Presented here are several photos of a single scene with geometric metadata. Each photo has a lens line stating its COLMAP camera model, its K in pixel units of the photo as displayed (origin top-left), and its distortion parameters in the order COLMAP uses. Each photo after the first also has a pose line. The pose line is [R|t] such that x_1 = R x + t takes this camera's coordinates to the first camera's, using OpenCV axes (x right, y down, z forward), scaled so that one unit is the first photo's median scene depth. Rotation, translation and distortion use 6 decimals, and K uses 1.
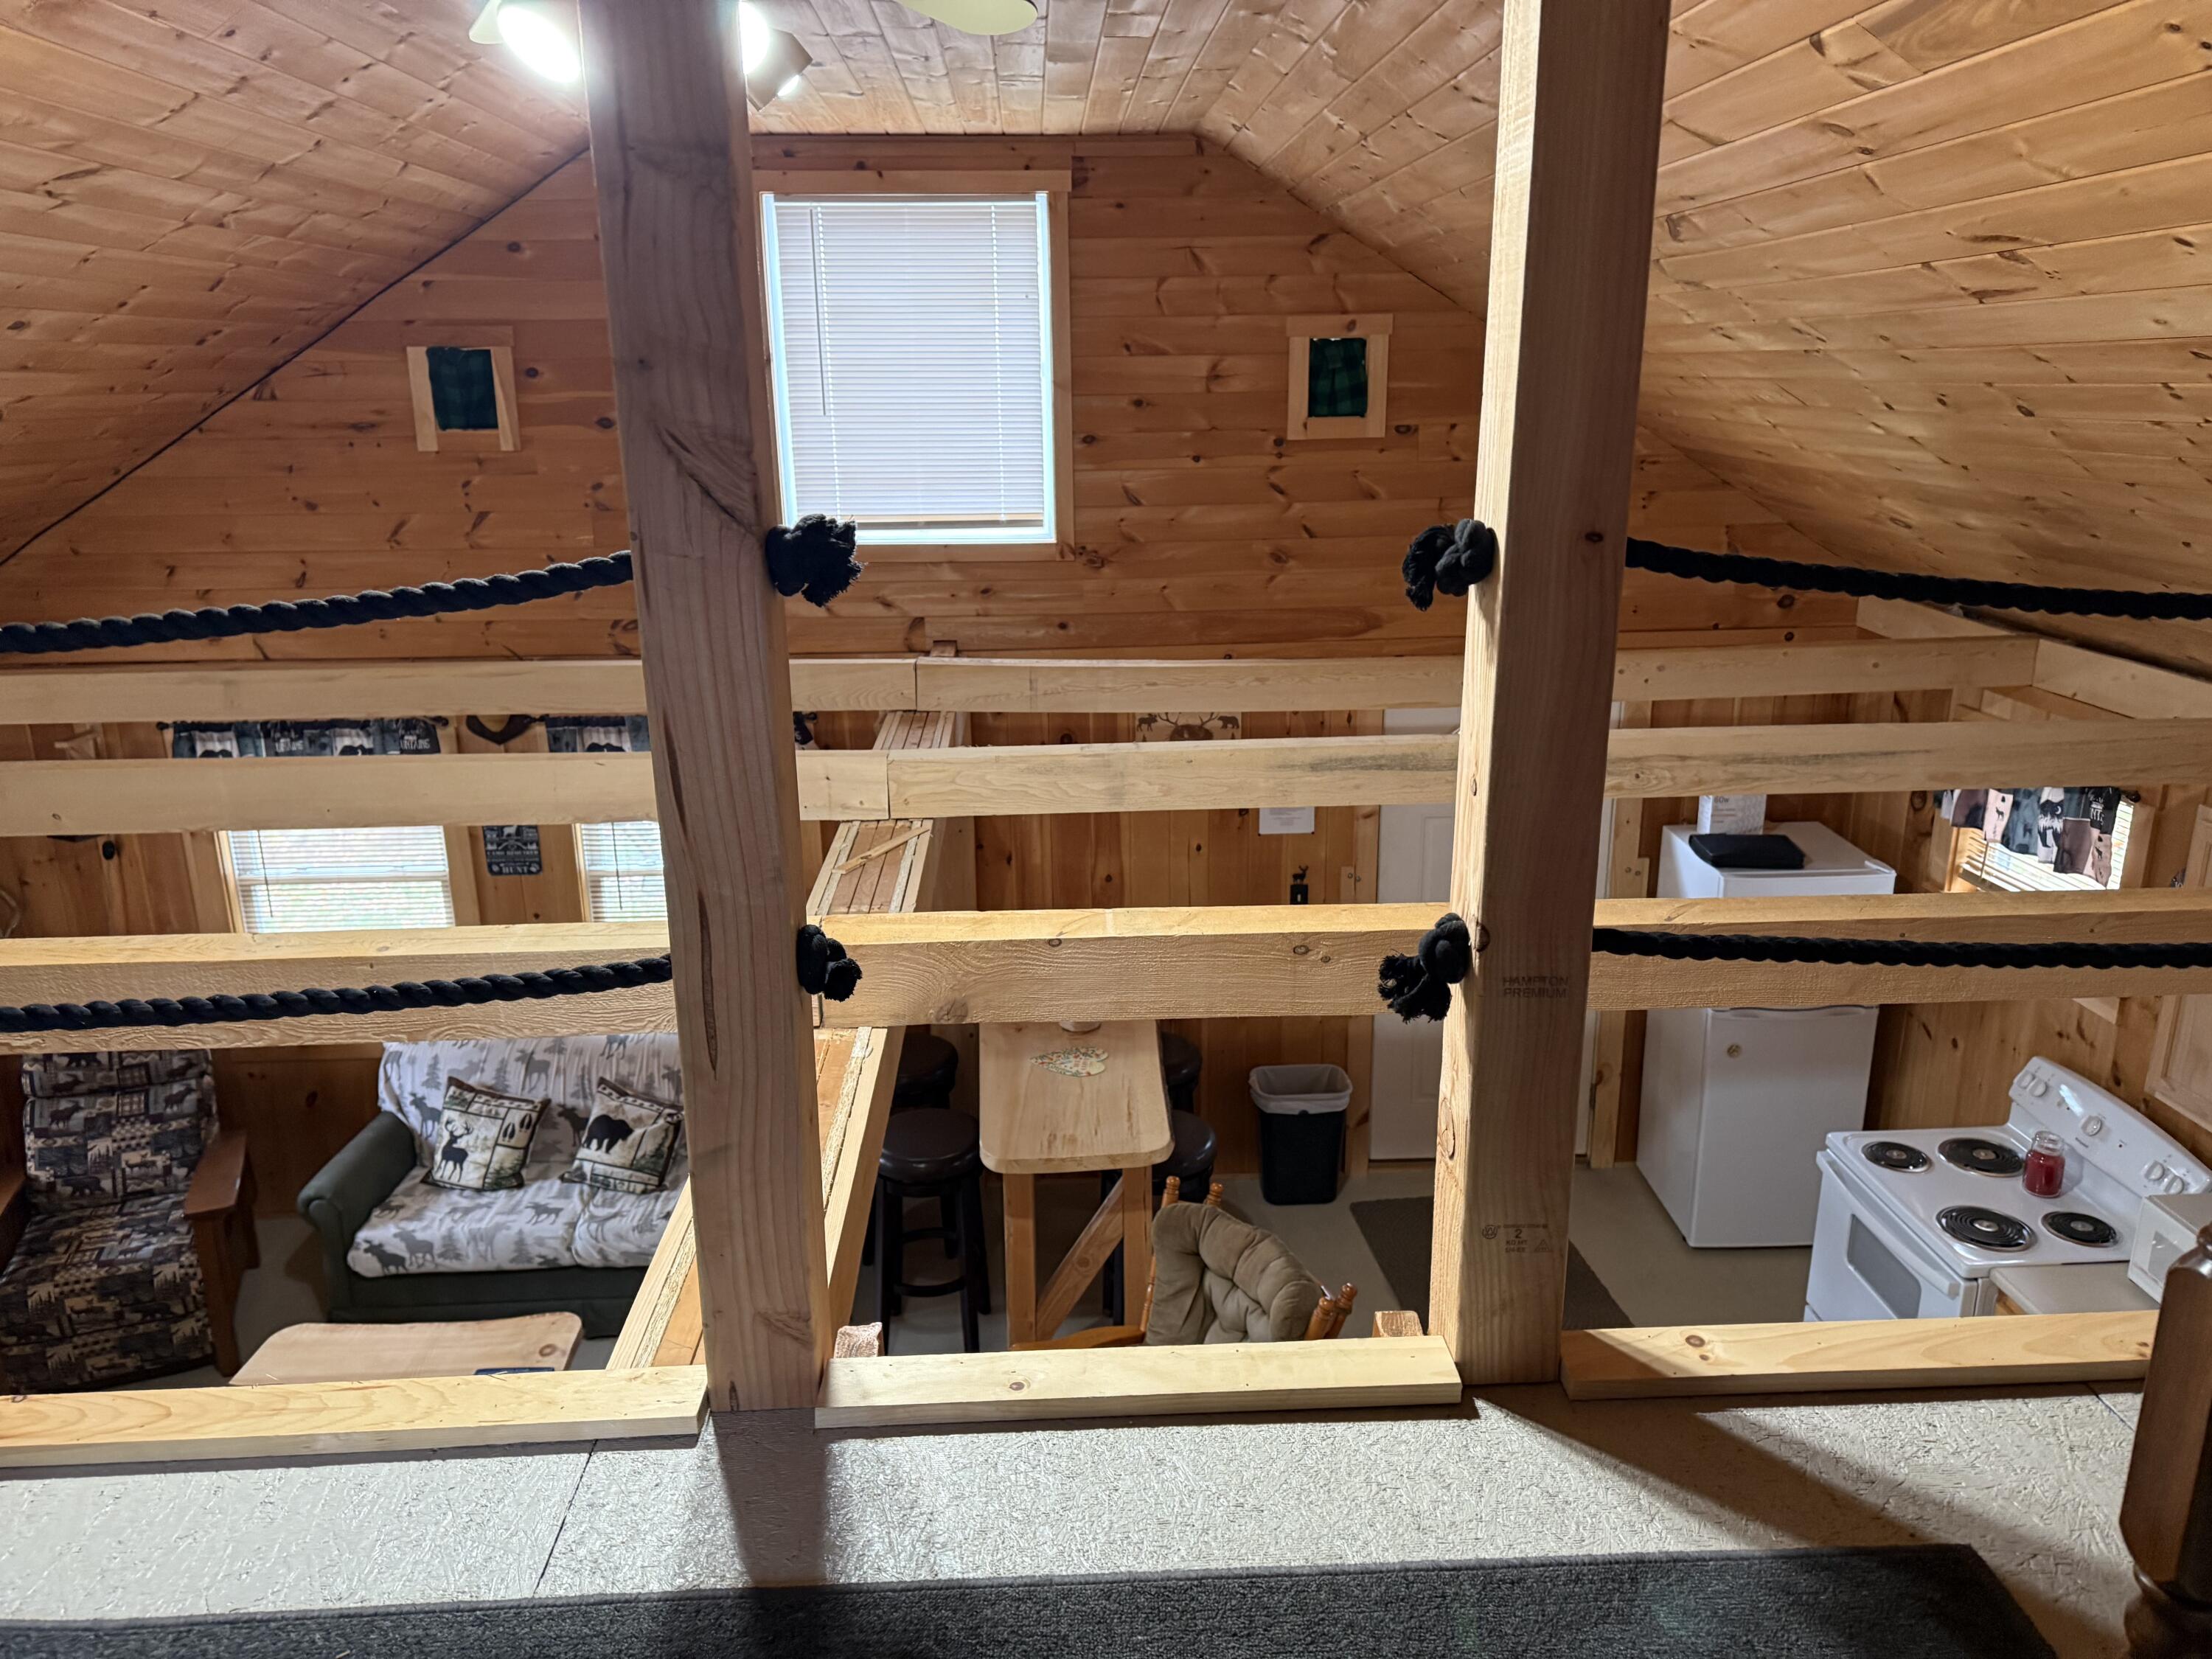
lens RADIAL K [[1537.4, 0, 1114.7], [0, 1537.4, 829.5], [0, 0, 1]] dist [0.069000, -0.087985]
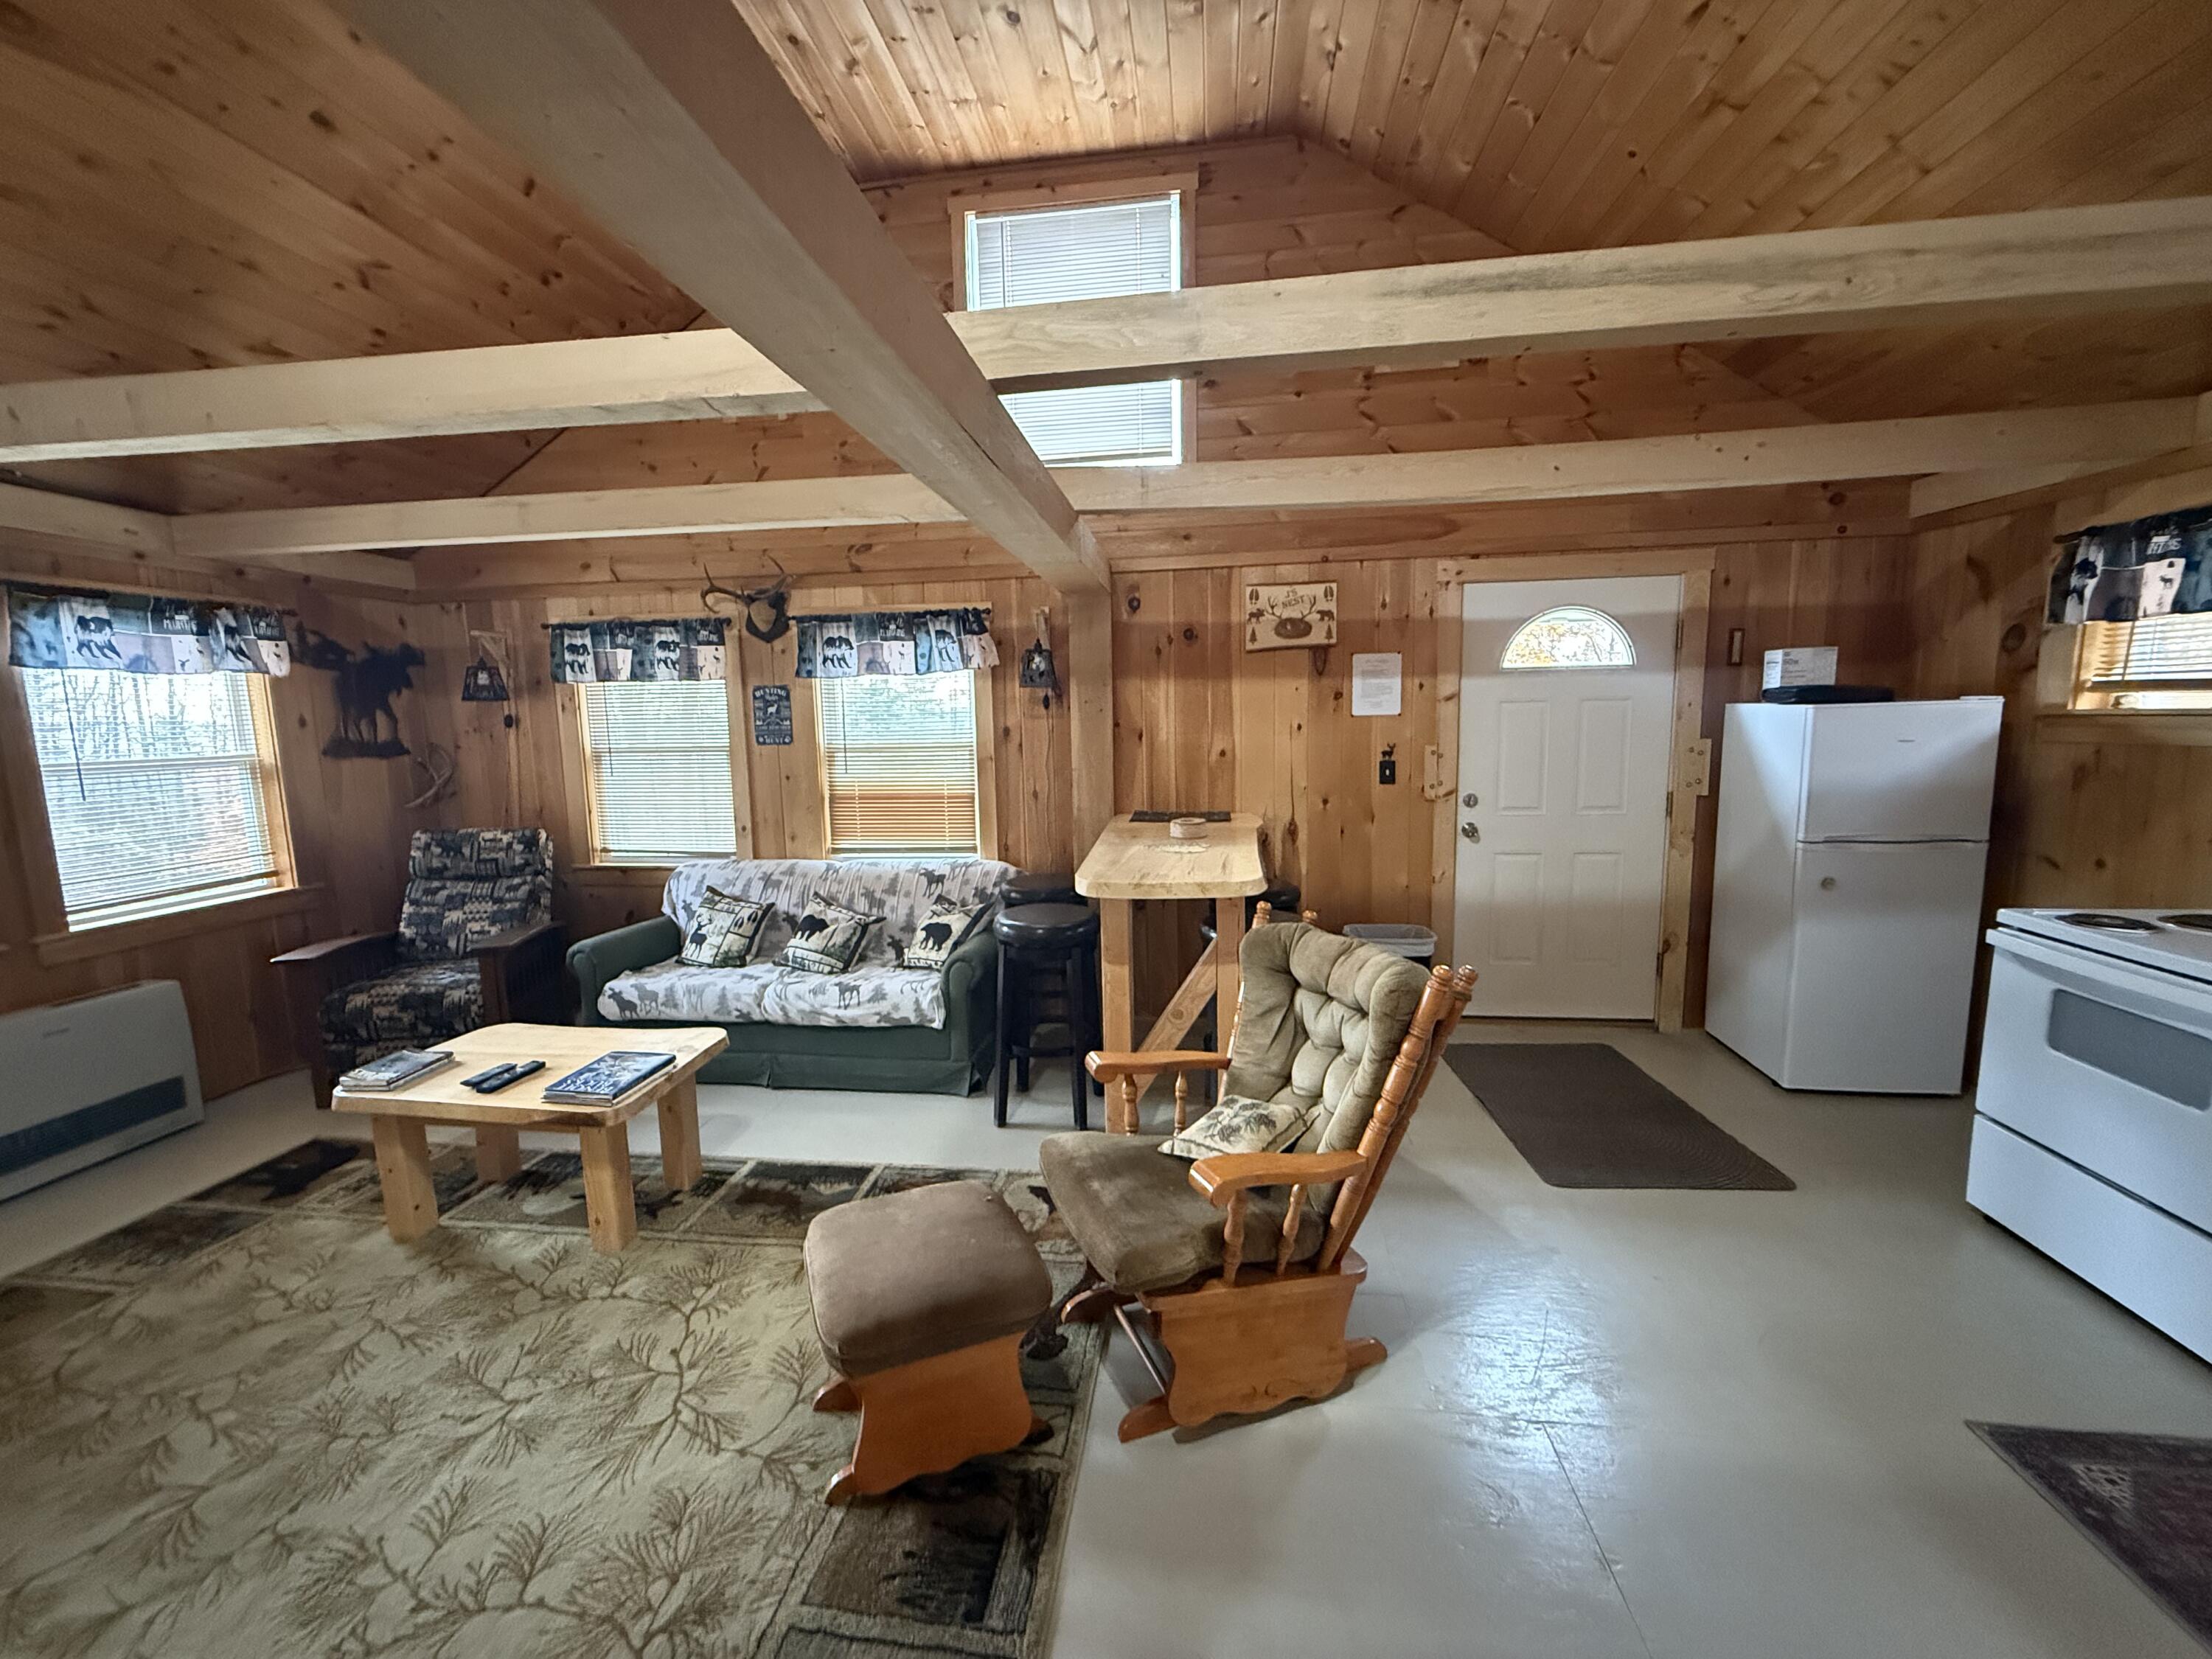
lens RADIAL K [[876.1, 0, 1098.1], [0, 876.1, 827.1], [0, 0, 1]] dist [0.001218, -0.000445]
pose [[0.983438, 0.012759, -0.180797, 0.027932], [-0.039568, 0.988572, -0.145464, 0.215978], [0.176875, 0.150209, 0.972704, 0.354681]]
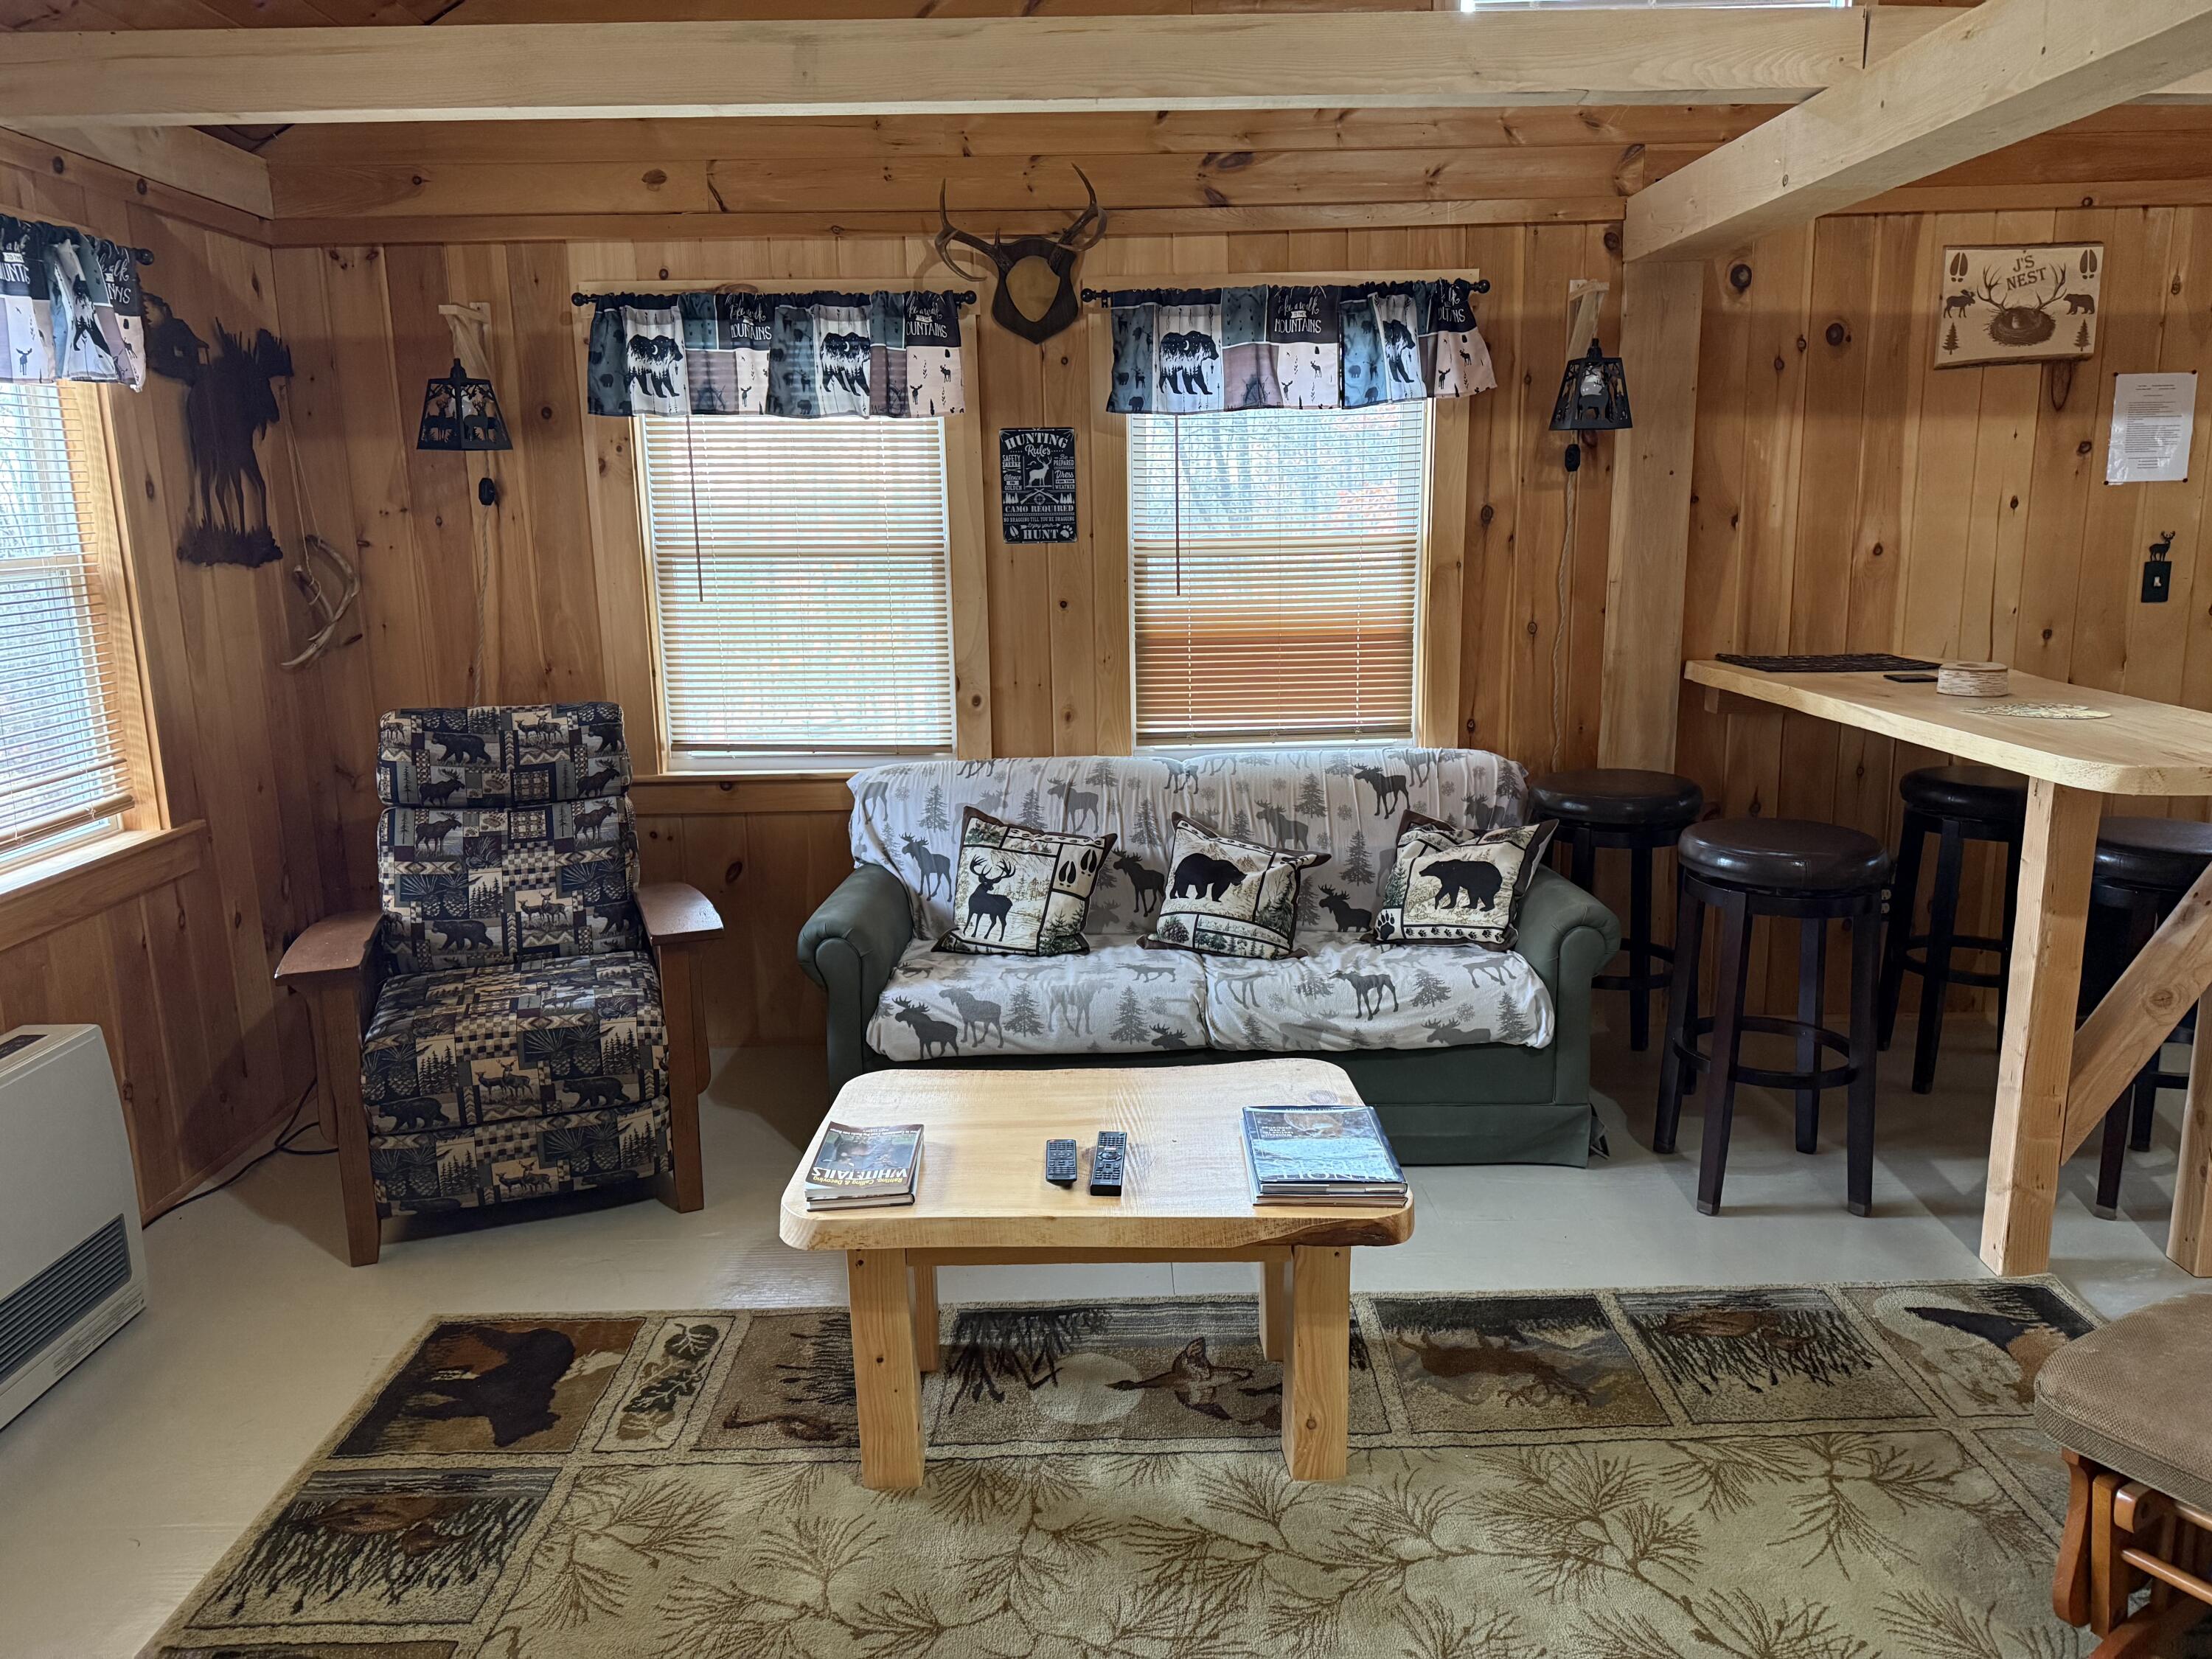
lens RADIAL K [[1537.4, 0, 1115.3], [0, 1537.4, 815.3], [0, 0, 1]] dist [0.069000, -0.087985]
pose [[0.999152, -0.000740, -0.041167, -0.351118], [-0.002540, 0.996826, -0.079573, 0.229524], [0.041095, 0.079610, 0.995979, 0.337219]]
